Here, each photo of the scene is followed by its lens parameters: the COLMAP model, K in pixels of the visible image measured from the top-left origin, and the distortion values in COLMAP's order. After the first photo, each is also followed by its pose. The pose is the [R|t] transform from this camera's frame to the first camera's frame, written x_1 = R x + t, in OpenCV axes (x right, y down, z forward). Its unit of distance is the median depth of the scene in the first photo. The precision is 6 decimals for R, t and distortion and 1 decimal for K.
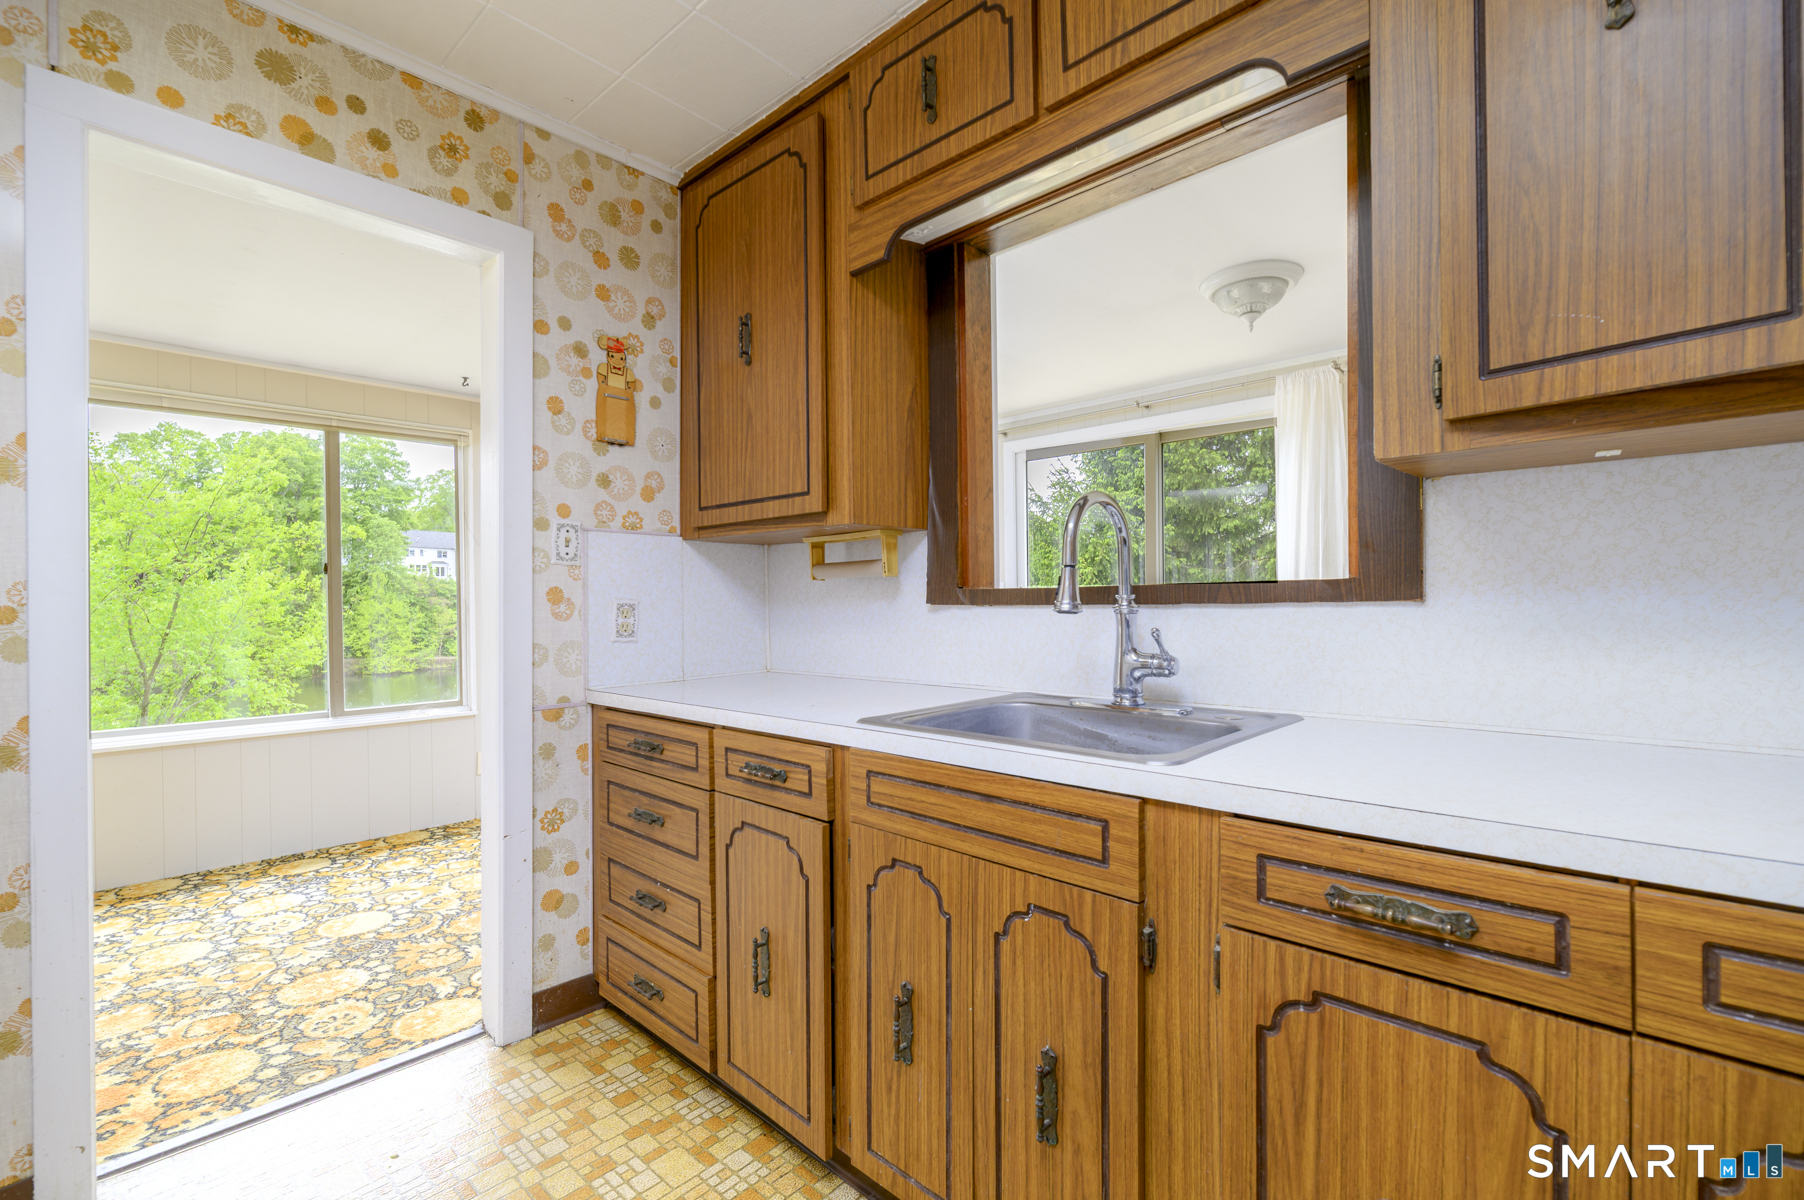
lens RADIAL K [[787.3, 0, 894.5], [0, 787.3, 602.0], [0, 0, 1]] dist [-0.001496, -0.000139]
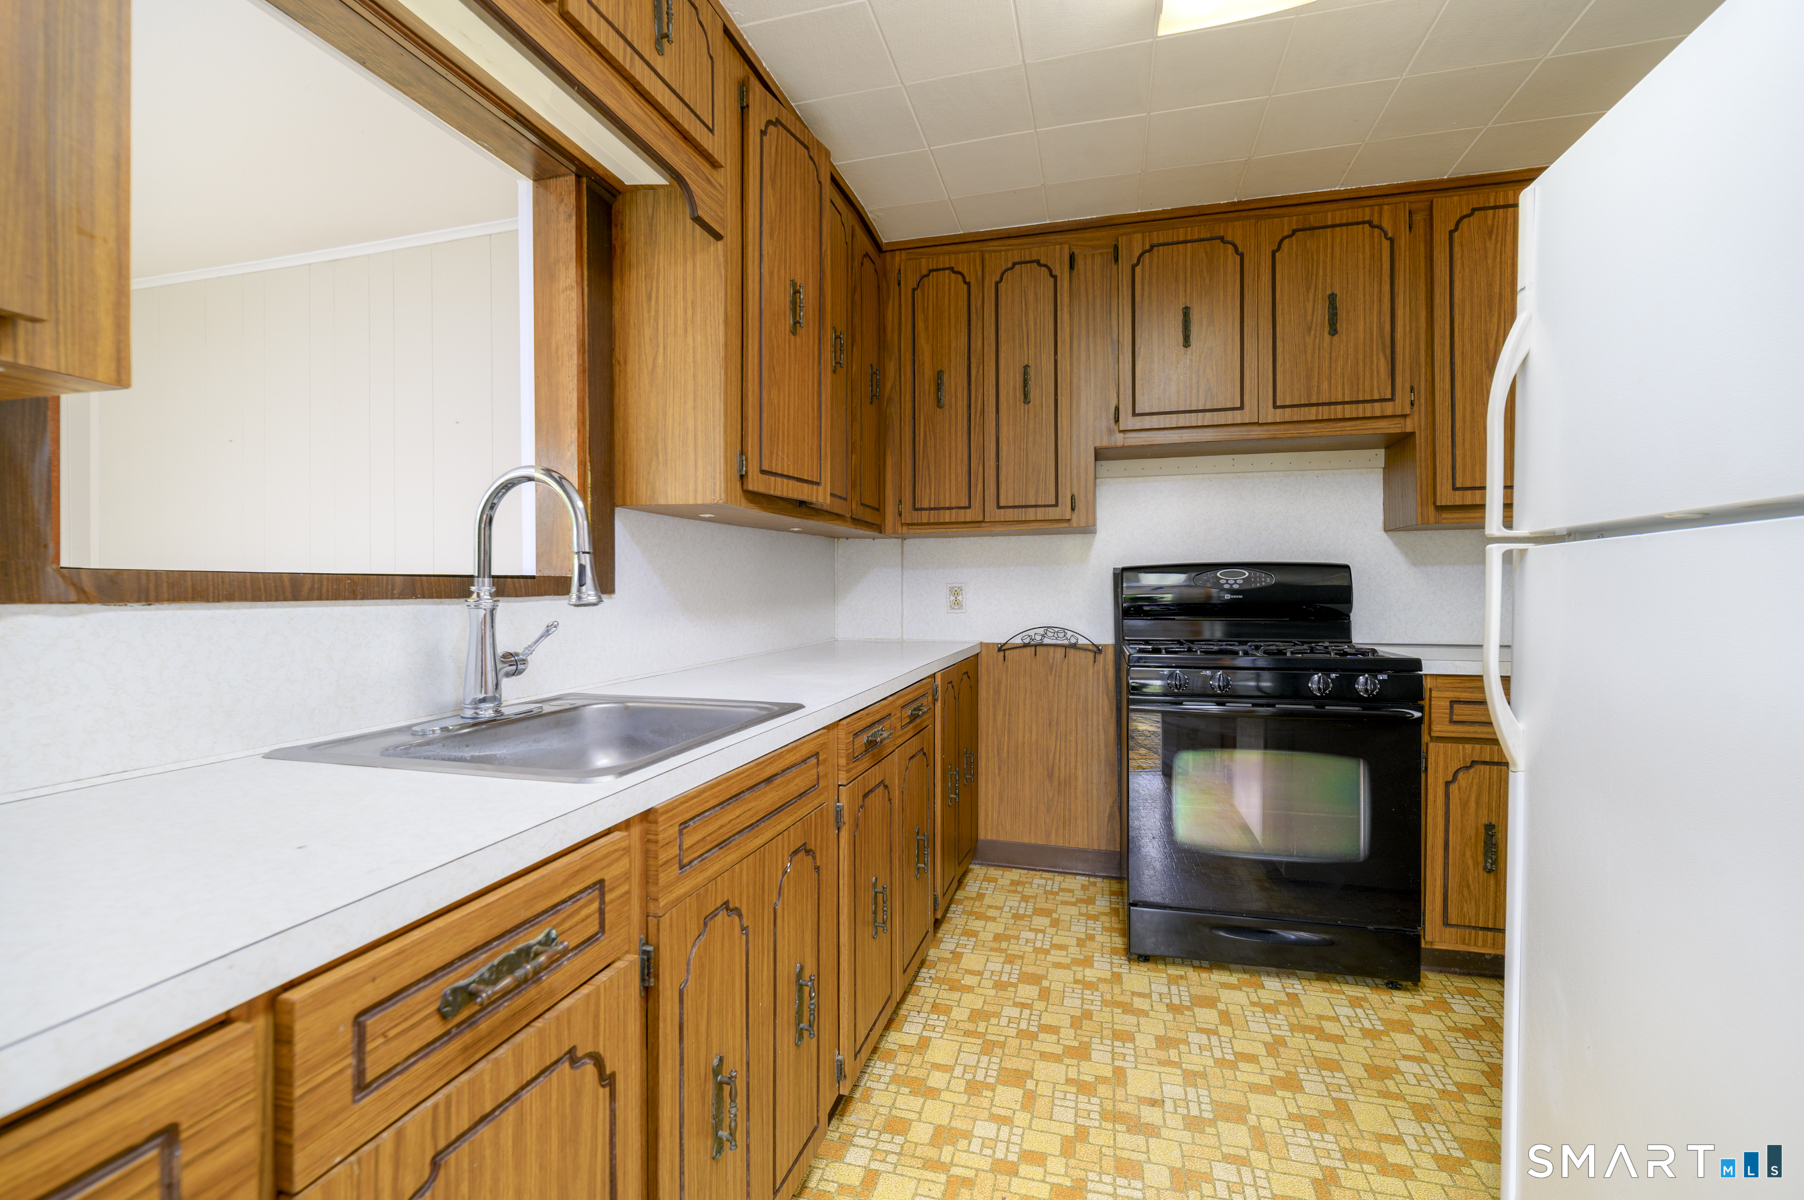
lens RADIAL K [[787.3, 0, 896.5], [0, 787.3, 597.1], [0, 0, 1]] dist [-0.001496, -0.000139]
pose [[-0.465599, 0.007738, 0.884962, -0.677245], [0.013604, 0.999906, -0.001586, 0.010060], [-0.884891, 0.011301, -0.465660, 1.031833]]
